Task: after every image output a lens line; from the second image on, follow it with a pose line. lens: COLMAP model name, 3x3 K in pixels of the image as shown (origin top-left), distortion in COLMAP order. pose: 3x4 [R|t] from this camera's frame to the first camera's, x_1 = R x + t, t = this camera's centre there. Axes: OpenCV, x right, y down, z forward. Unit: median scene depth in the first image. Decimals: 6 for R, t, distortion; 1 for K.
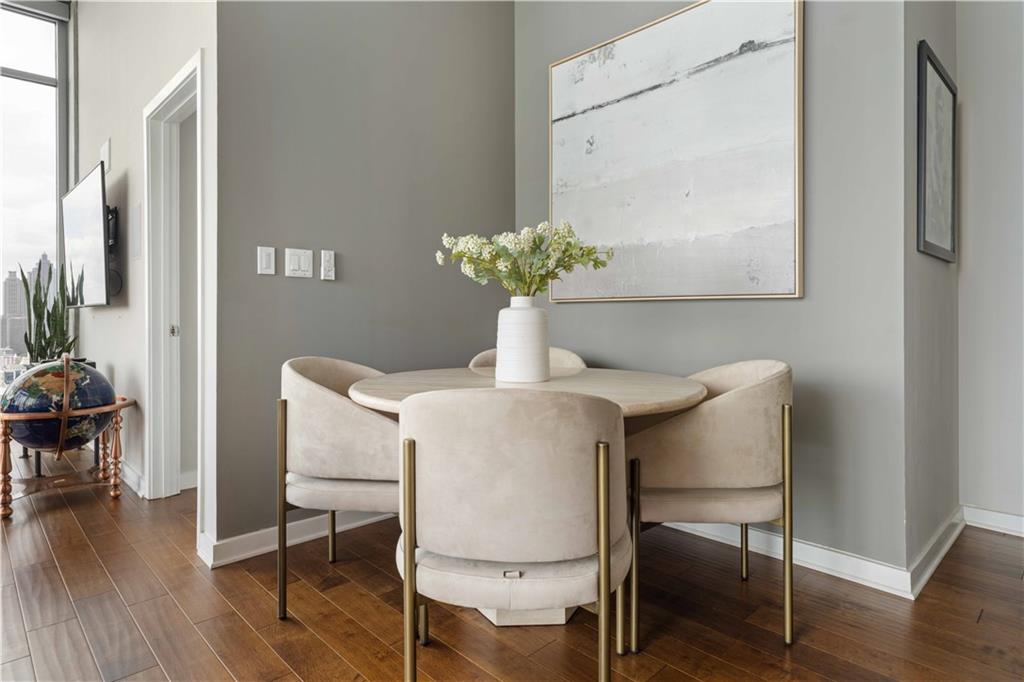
lens RADIAL K [[582.3, 0, 500.5], [0, 582.3, 322.9], [0, 0, 1]] dist [-0.001029, 0.002030]
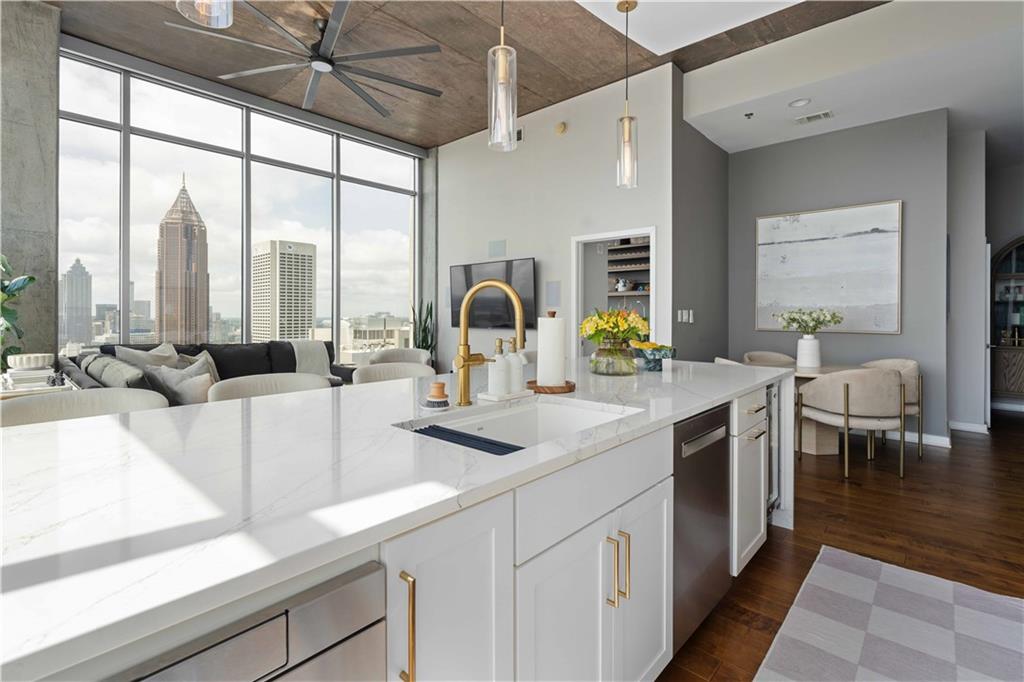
lens RADIAL K [[468.2, 0, 514.5], [0, 468.2, 313.3], [0, 0, 1]] dist [-0.007817, 0.001065]
pose [[0.995847, 0.005854, 0.090859, -1.066950], [-0.004144, 0.999811, -0.018999, -0.070108], [-0.090953, 0.018543, 0.995683, -0.679364]]
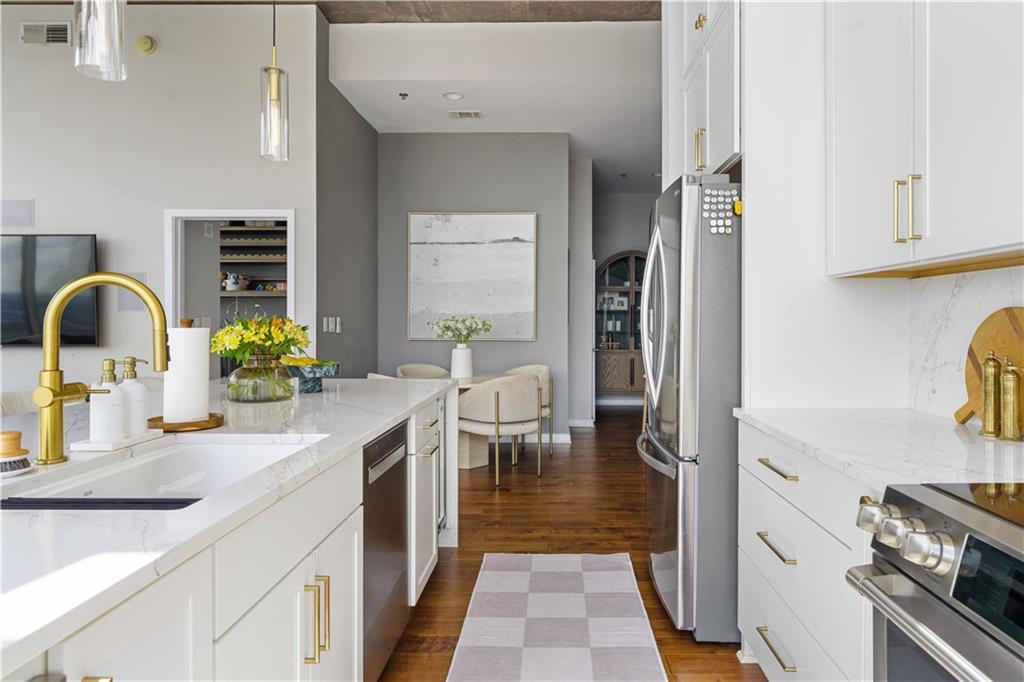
lens RADIAL K [[605.2, 0, 543.3], [0, 605.2, 324.4], [0, 0, 1]] dist [-0.001909, -0.001018]
pose [[0.687689, 0.001358, 0.726004, -1.156810], [0.009660, 0.999893, -0.011022, -0.069650], [-0.725941, 0.014593, 0.687602, -0.718438]]
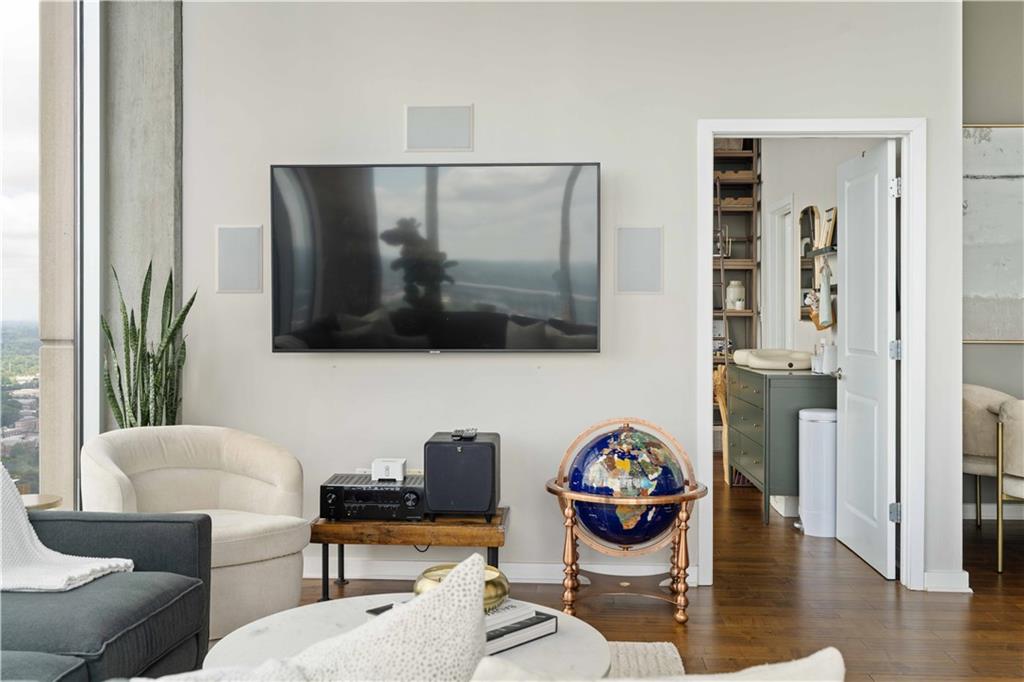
lens RADIAL K [[999.6, 0, 510.9], [0, 999.6, 316.2], [0, 0, 1]] dist [0.014942, 0.000000]
pose [[0.720895, 0.001804, 0.693042, -1.994128], [0.008126, 0.999906, -0.011055, -0.080409], [-0.692997, 0.013601, 0.720812, 0.202334]]
